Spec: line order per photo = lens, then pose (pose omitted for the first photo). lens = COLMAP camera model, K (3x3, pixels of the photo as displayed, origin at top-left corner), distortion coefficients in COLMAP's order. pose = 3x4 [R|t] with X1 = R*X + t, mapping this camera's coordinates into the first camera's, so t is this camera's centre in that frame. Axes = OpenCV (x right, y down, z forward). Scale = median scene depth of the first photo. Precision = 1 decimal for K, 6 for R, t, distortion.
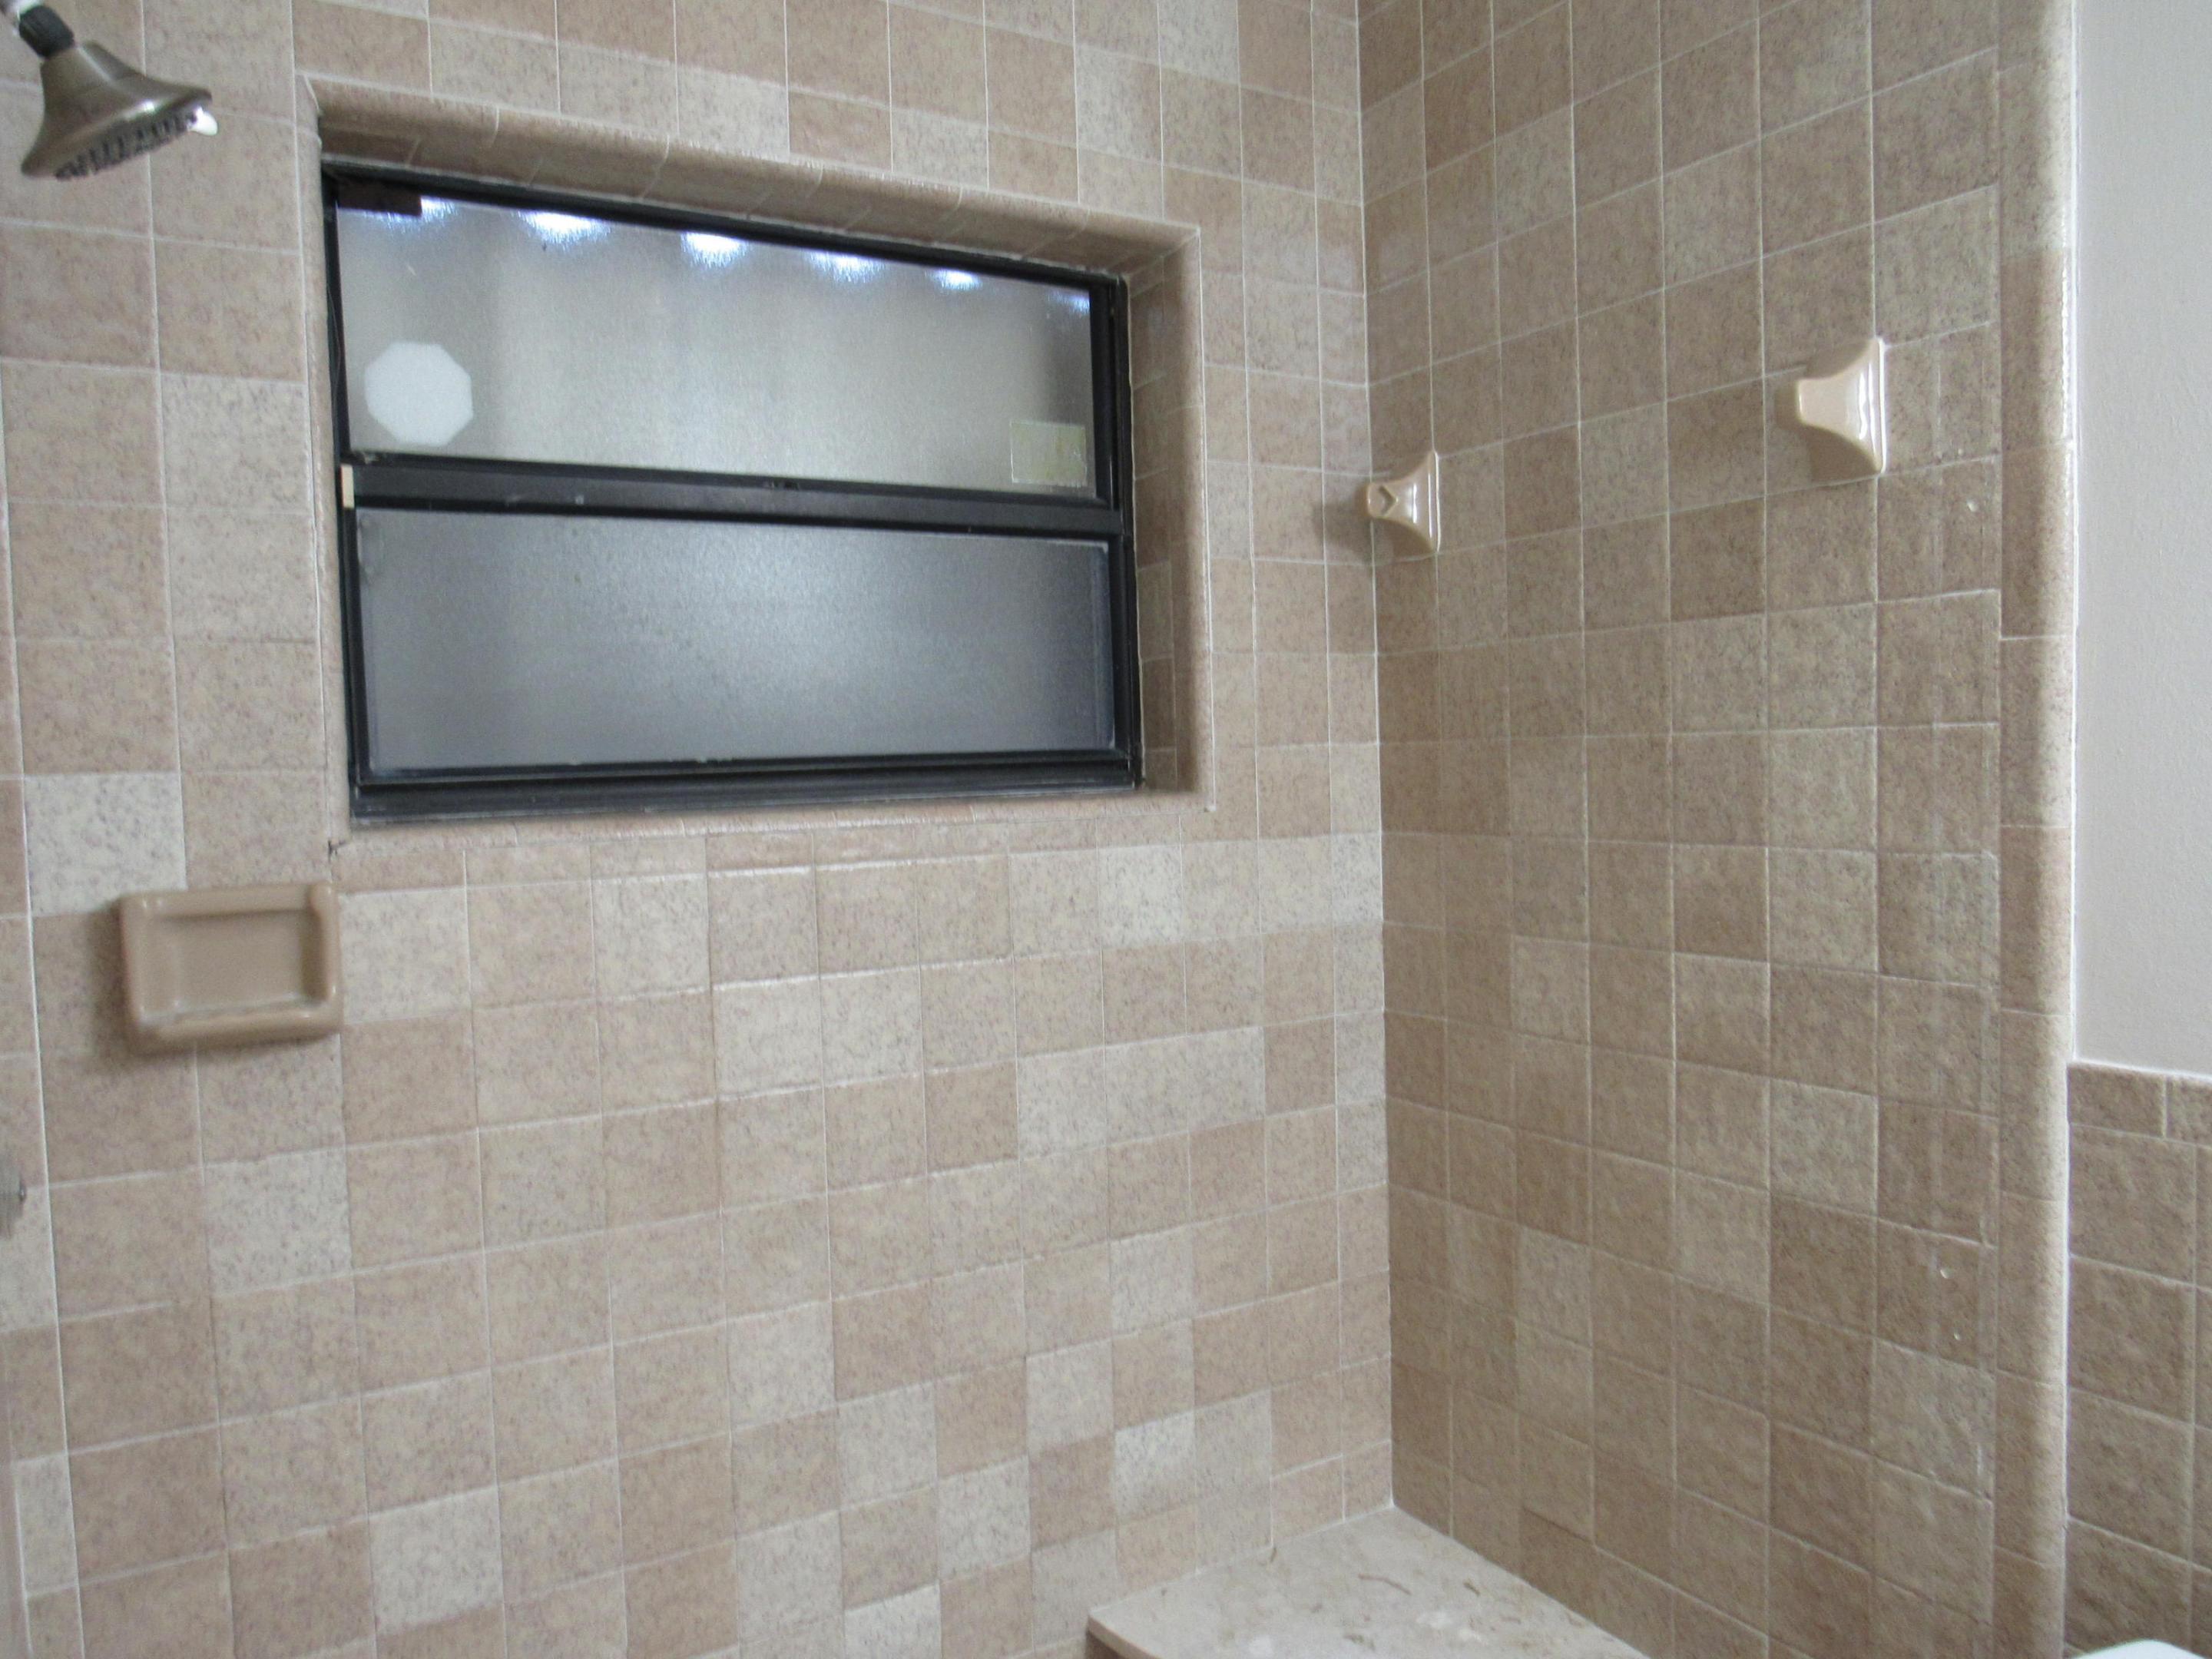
lens RADIAL K [[1587.8, 0, 1109.1], [0, 1587.8, 825.3], [0, 0, 1]] dist [-0.034401, 0.013614]
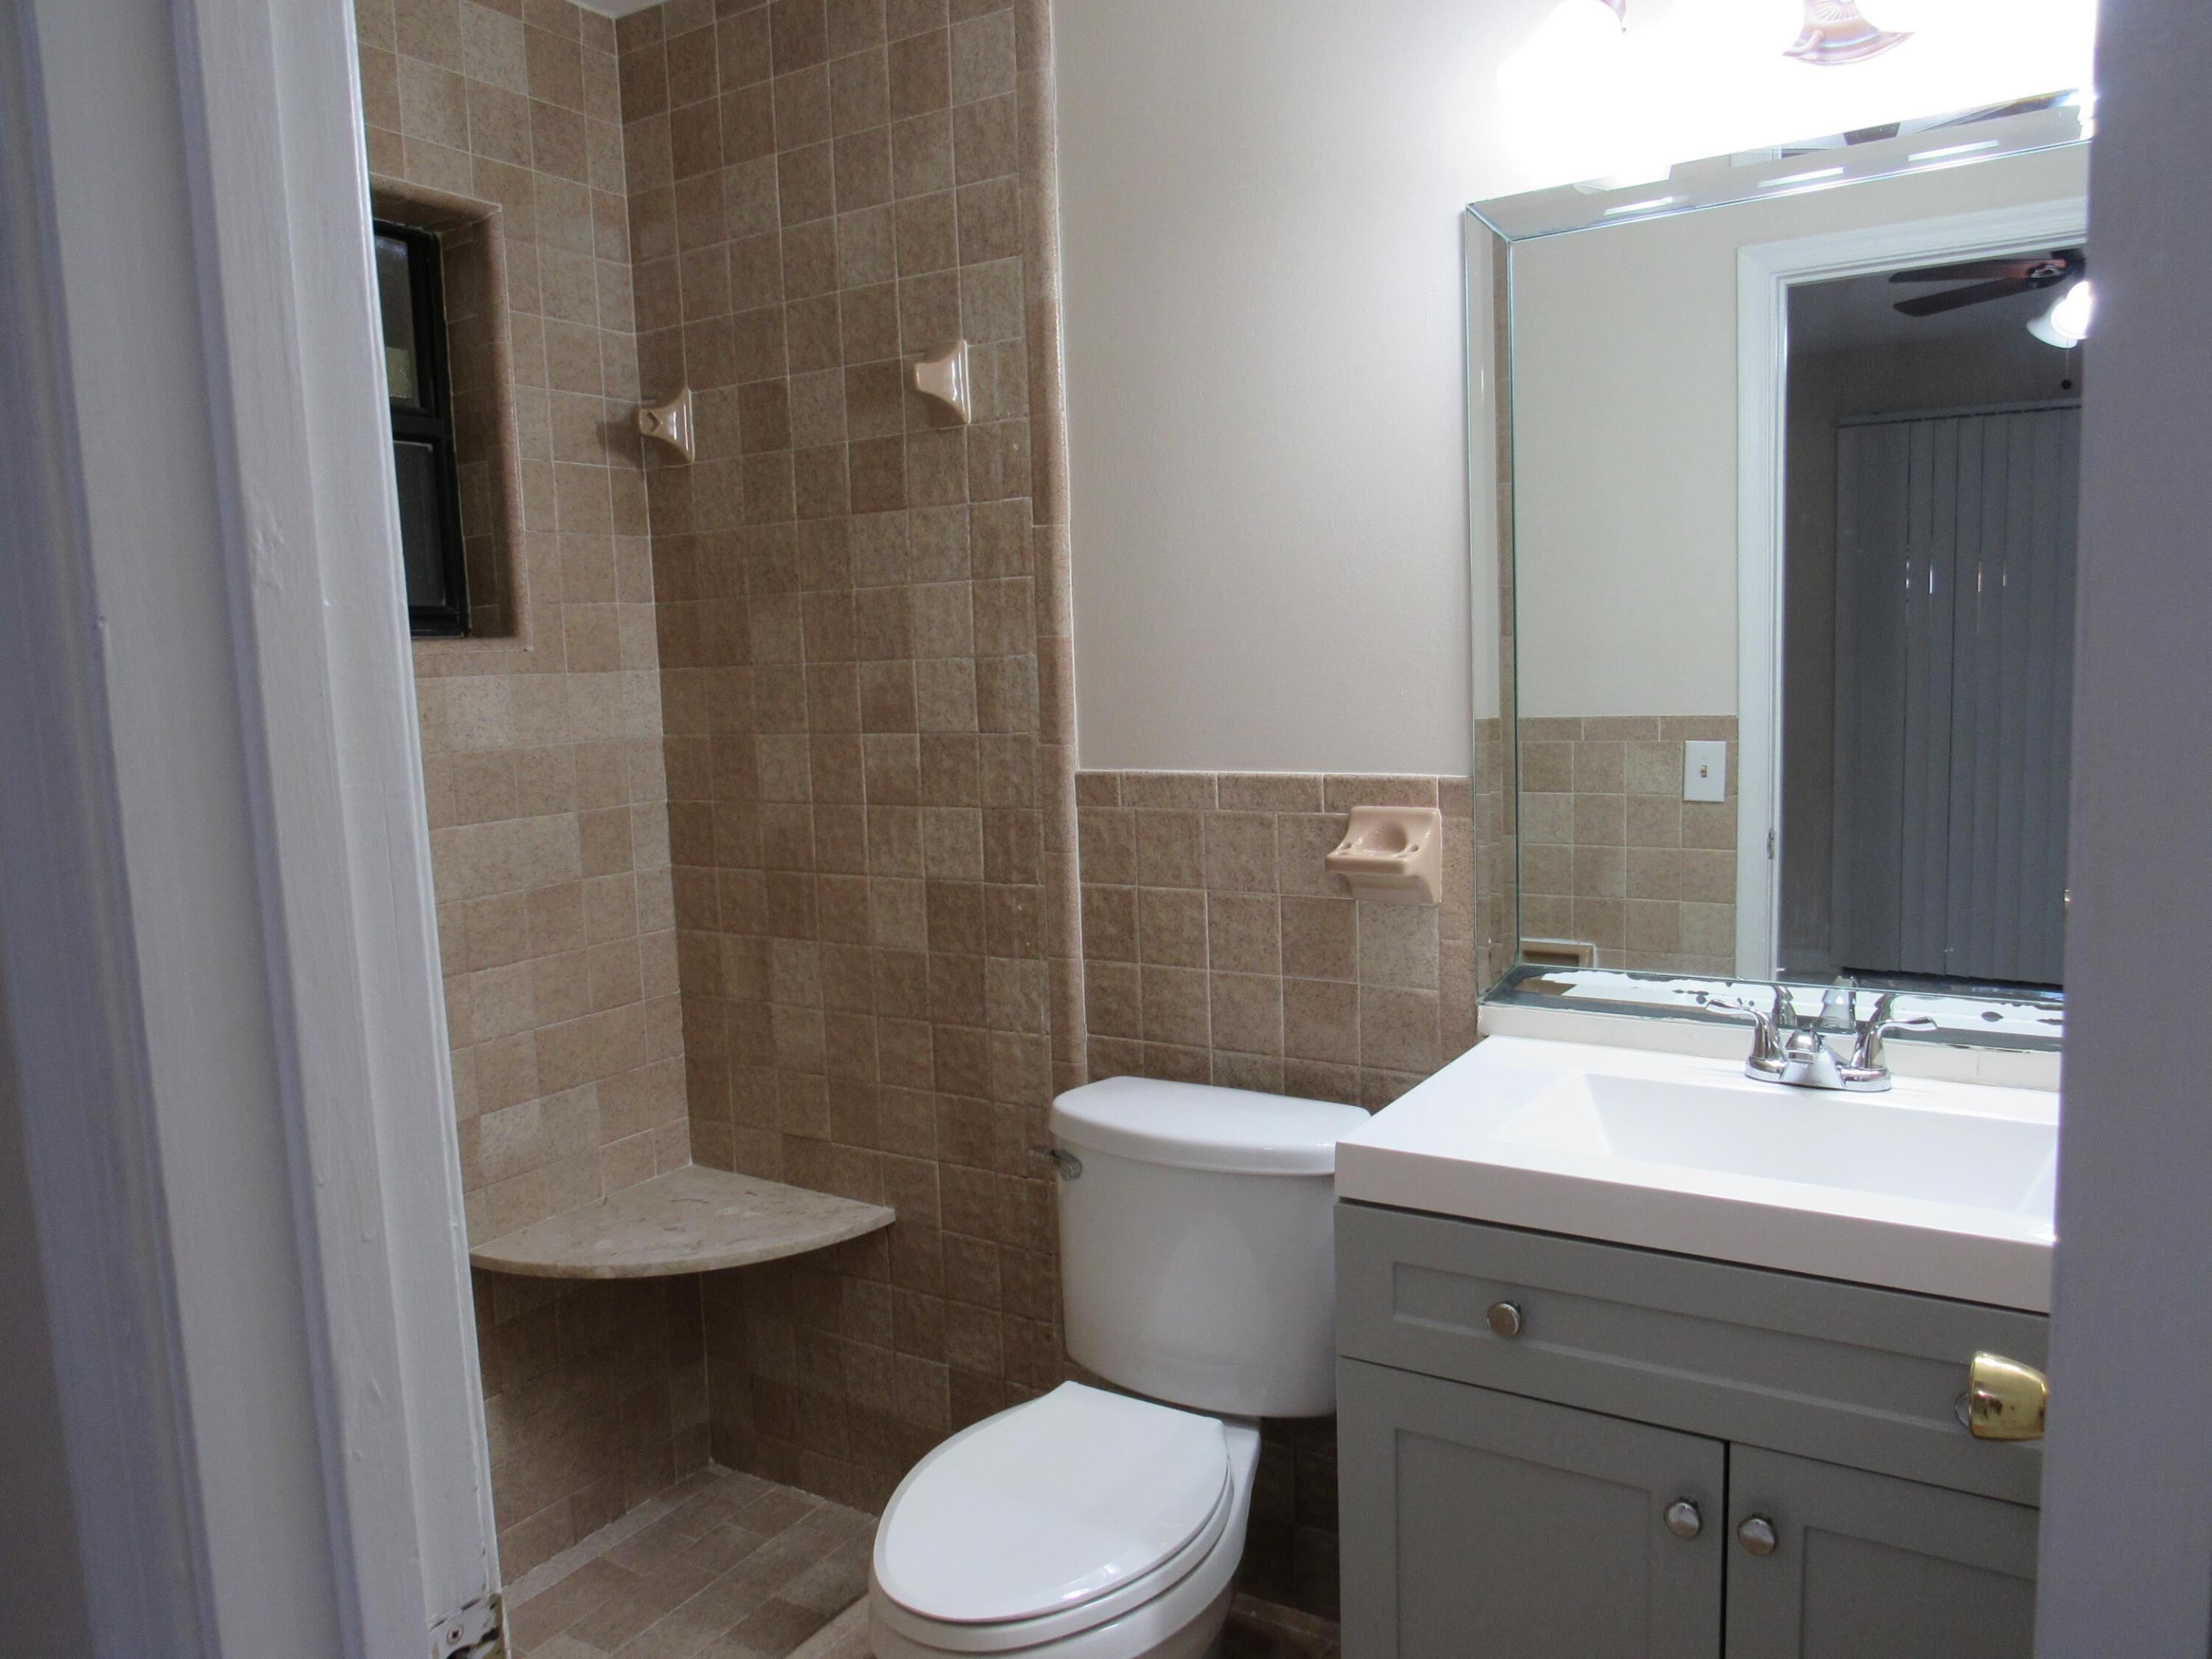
lens RADIAL K [[1587.8, 0, 1109.1], [0, 1587.8, 825.3], [0, 0, 1]] dist [-0.034401, 0.013614]
pose [[0.895488, -0.052728, 0.441951, -0.106493], [0.030571, 0.997900, 0.057114, 0.086352], [-0.444034, -0.037634, 0.895219, -0.464421]]
